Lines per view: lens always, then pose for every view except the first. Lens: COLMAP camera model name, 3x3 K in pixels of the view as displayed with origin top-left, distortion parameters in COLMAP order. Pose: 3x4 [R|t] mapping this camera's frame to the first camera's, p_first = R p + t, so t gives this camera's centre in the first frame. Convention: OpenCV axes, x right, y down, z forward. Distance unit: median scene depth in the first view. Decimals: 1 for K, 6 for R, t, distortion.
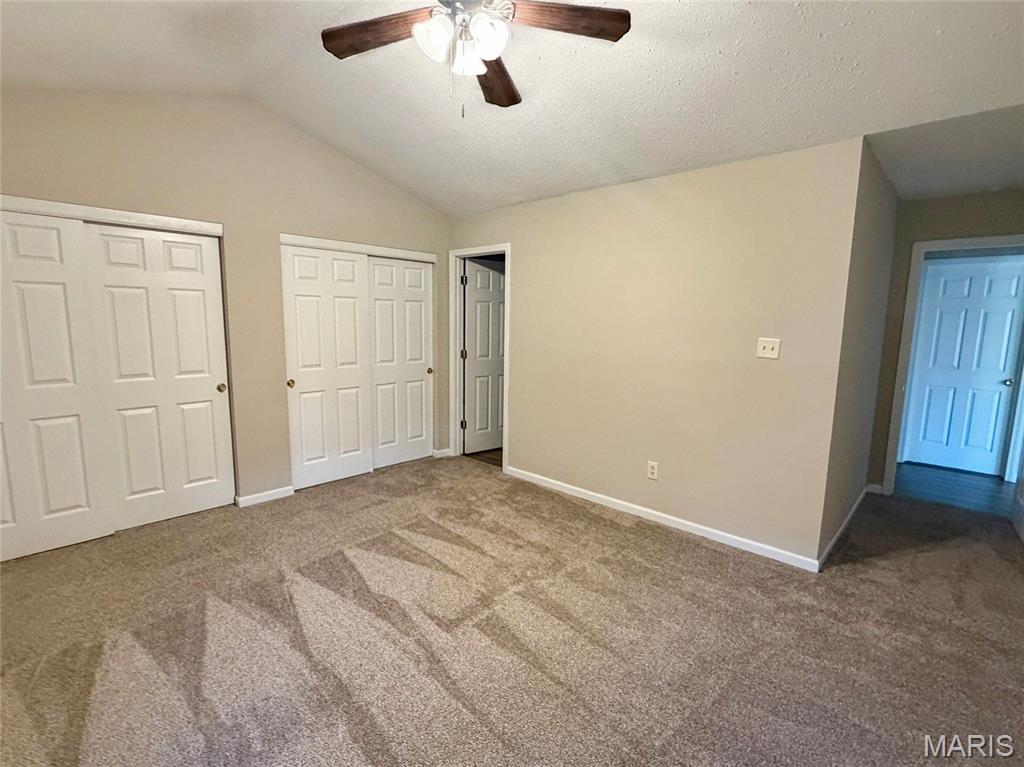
lens RADIAL K [[467.3, 0, 522.0], [0, 467.3, 390.2], [0, 0, 1]] dist [-0.003227, -0.000157]
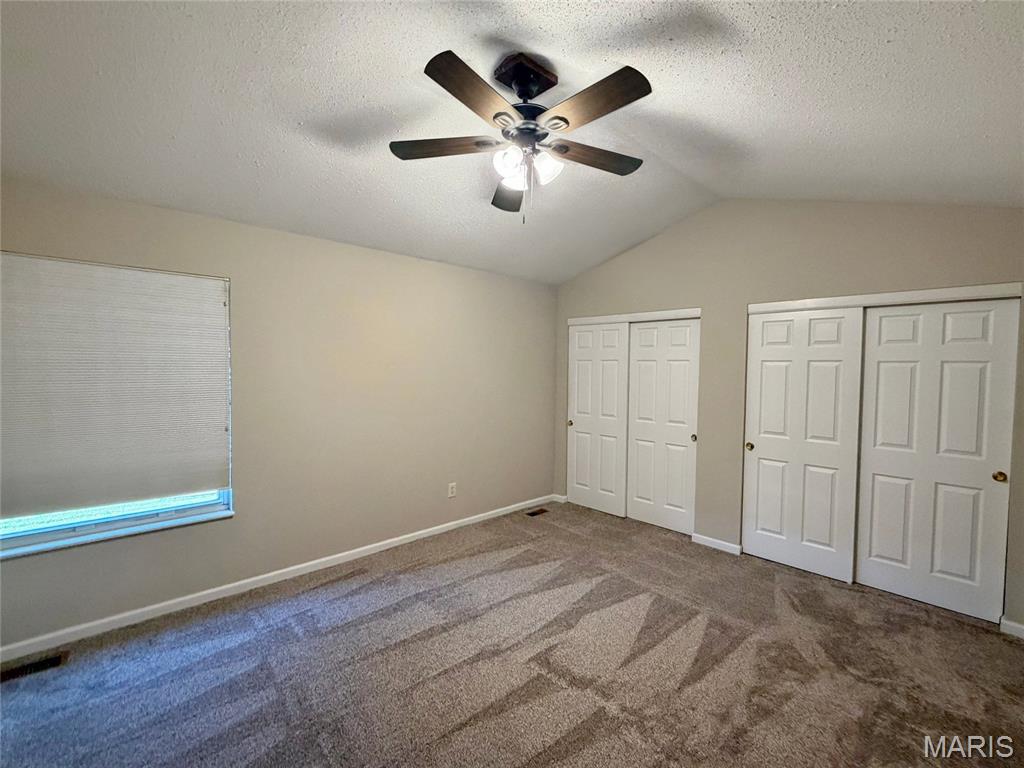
lens RADIAL K [[467.3, 0, 522.9], [0, 467.3, 379.5], [0, 0, 1]] dist [-0.003227, -0.000157]
pose [[-0.046173, 0.009359, -0.998890, 0.578906], [-0.172477, 0.984863, 0.017200, -0.094578], [0.983931, 0.173080, -0.043860, 0.559471]]
